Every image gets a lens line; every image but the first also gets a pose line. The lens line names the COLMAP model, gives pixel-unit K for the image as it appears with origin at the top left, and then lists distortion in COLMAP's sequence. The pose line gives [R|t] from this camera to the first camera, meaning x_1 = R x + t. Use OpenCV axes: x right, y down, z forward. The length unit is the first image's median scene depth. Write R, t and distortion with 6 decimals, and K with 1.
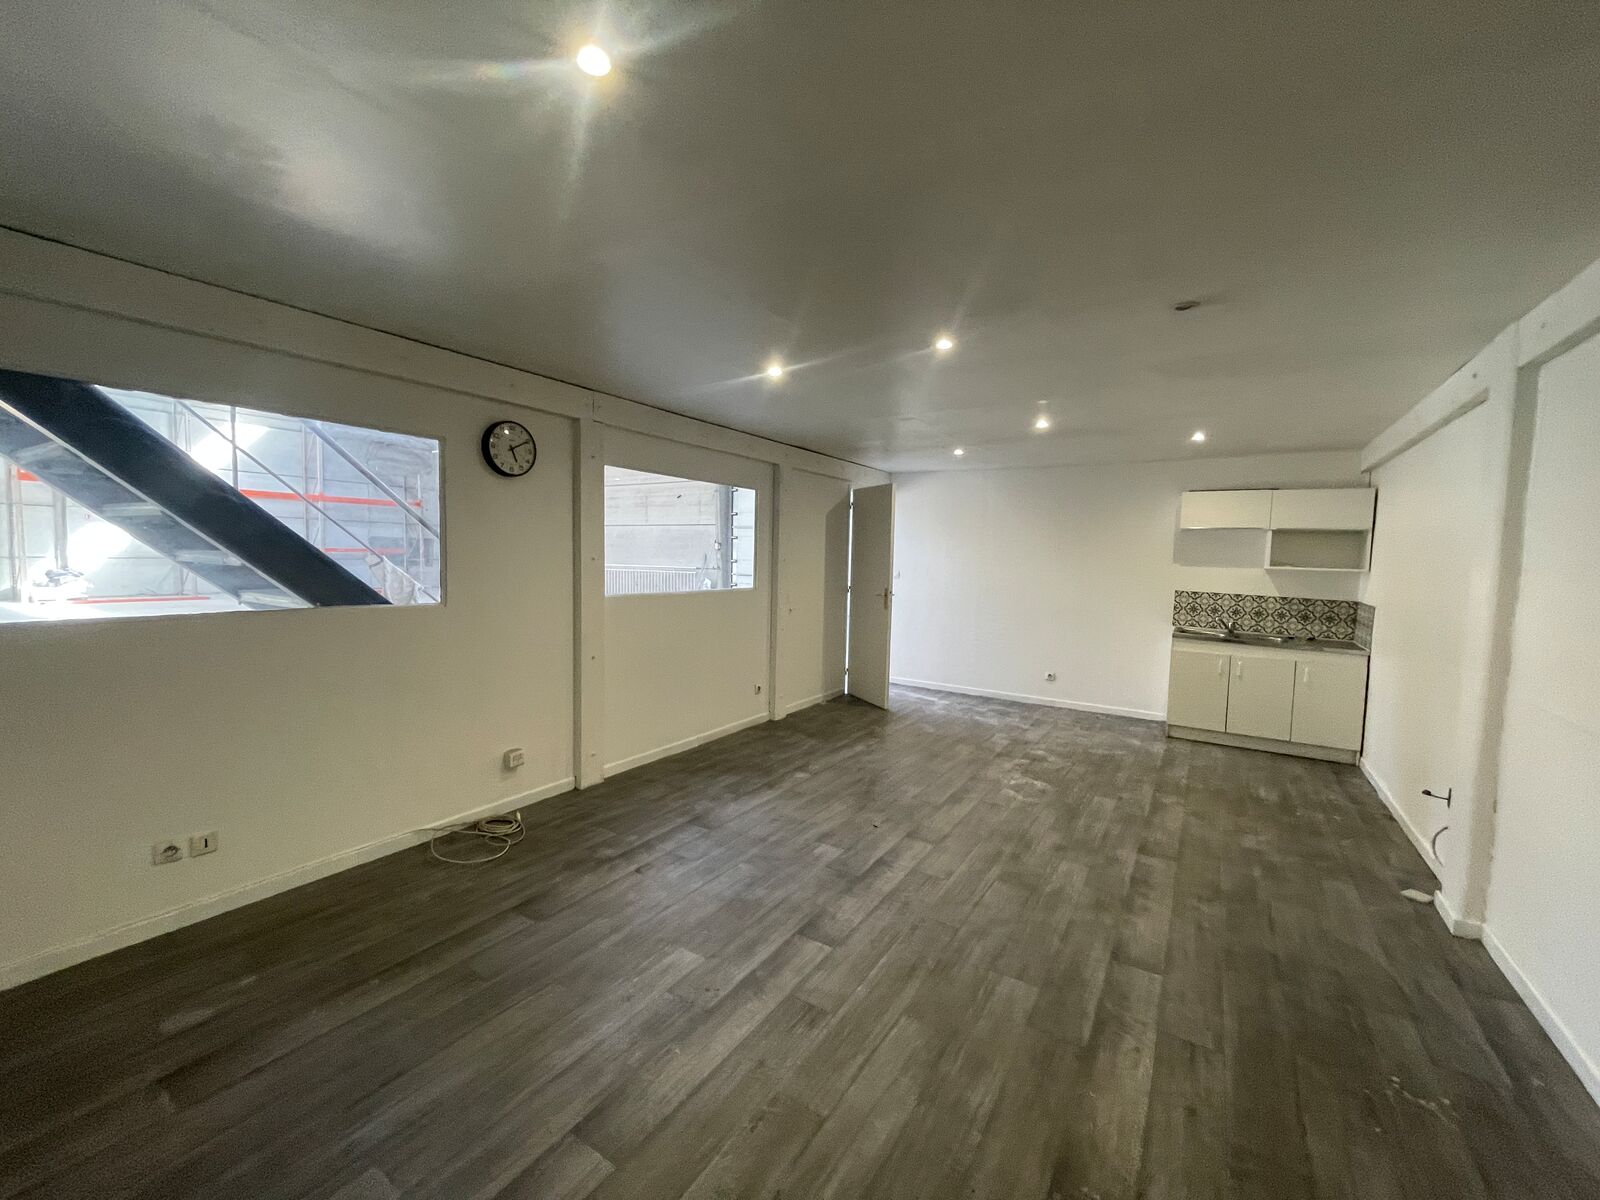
lens RADIAL K [[646.9, 0, 796.1], [0, 646.9, 596.0], [0, 0, 1]] dist [-0.000773, -0.000518]
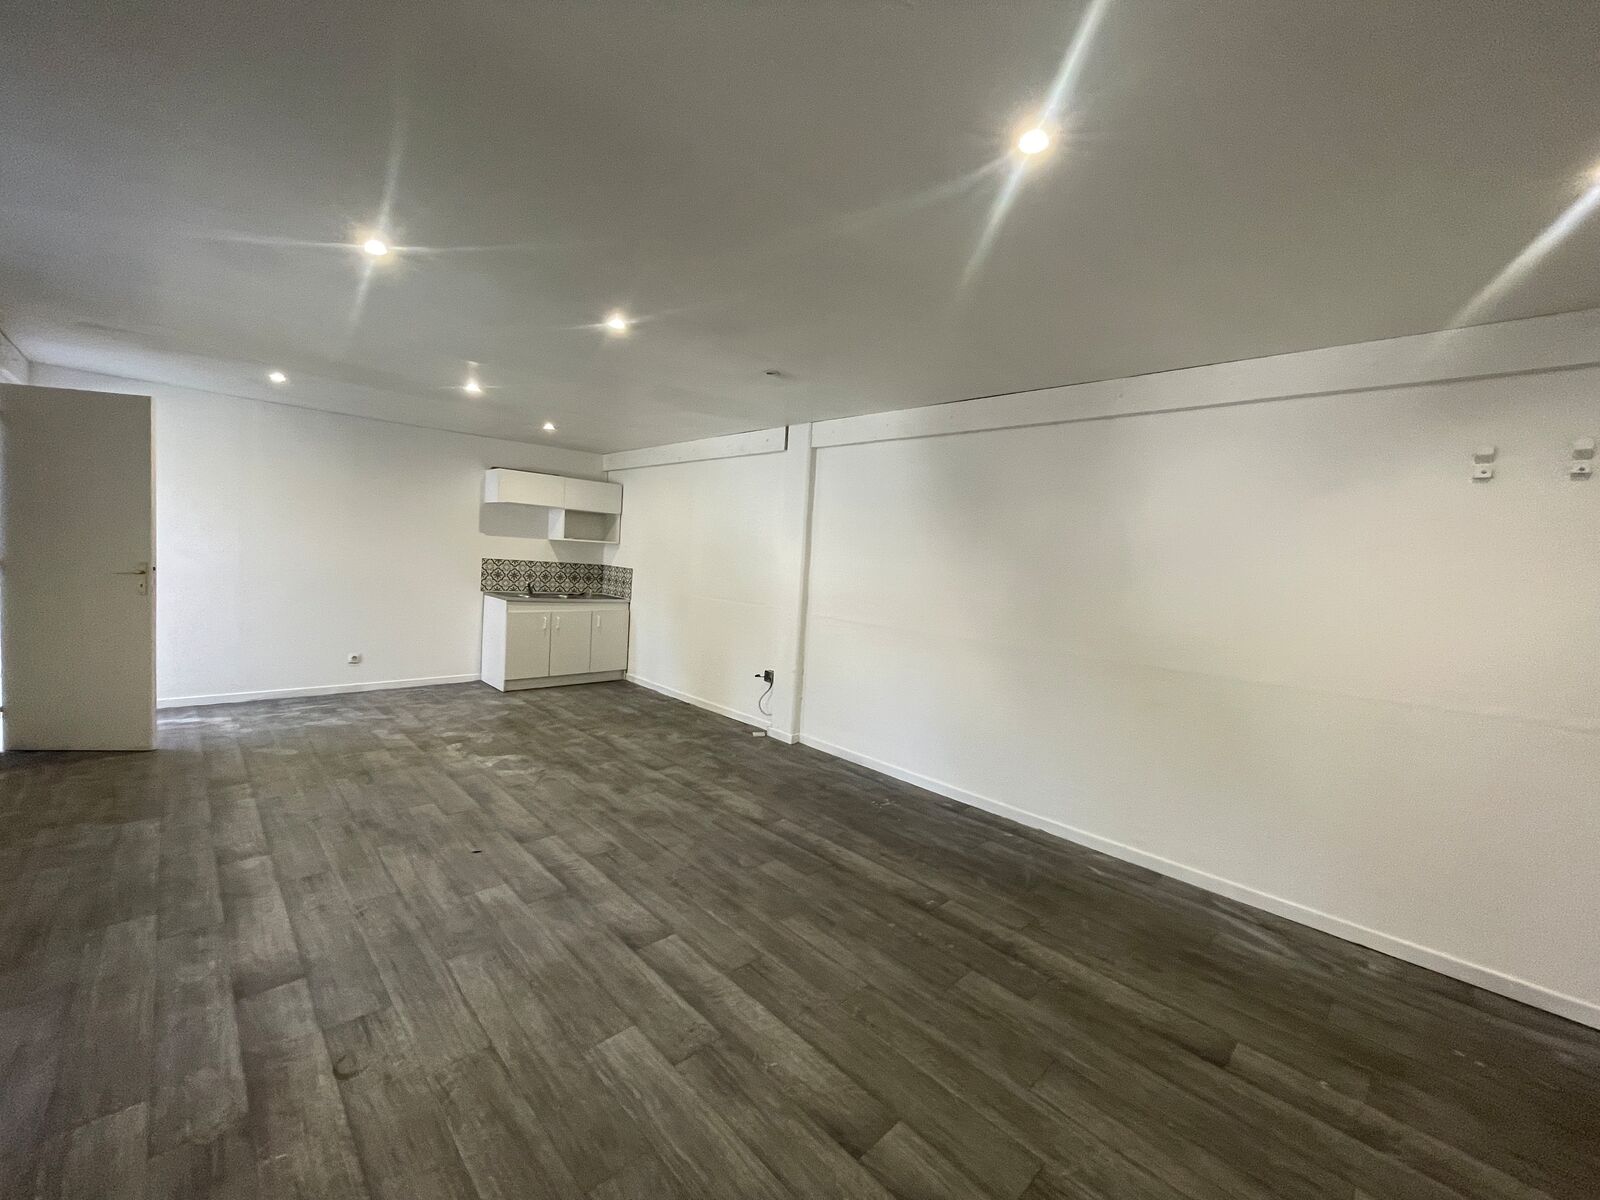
lens RADIAL K [[646.9, 0, 796.1], [0, 646.9, 596.0], [0, 0, 1]] dist [-0.000773, -0.000518]
pose [[0.233547, -0.073834, 0.969538, -0.466607], [0.009841, 0.997241, 0.073573, -0.027480], [-0.972296, -0.007641, 0.233629, 0.329412]]
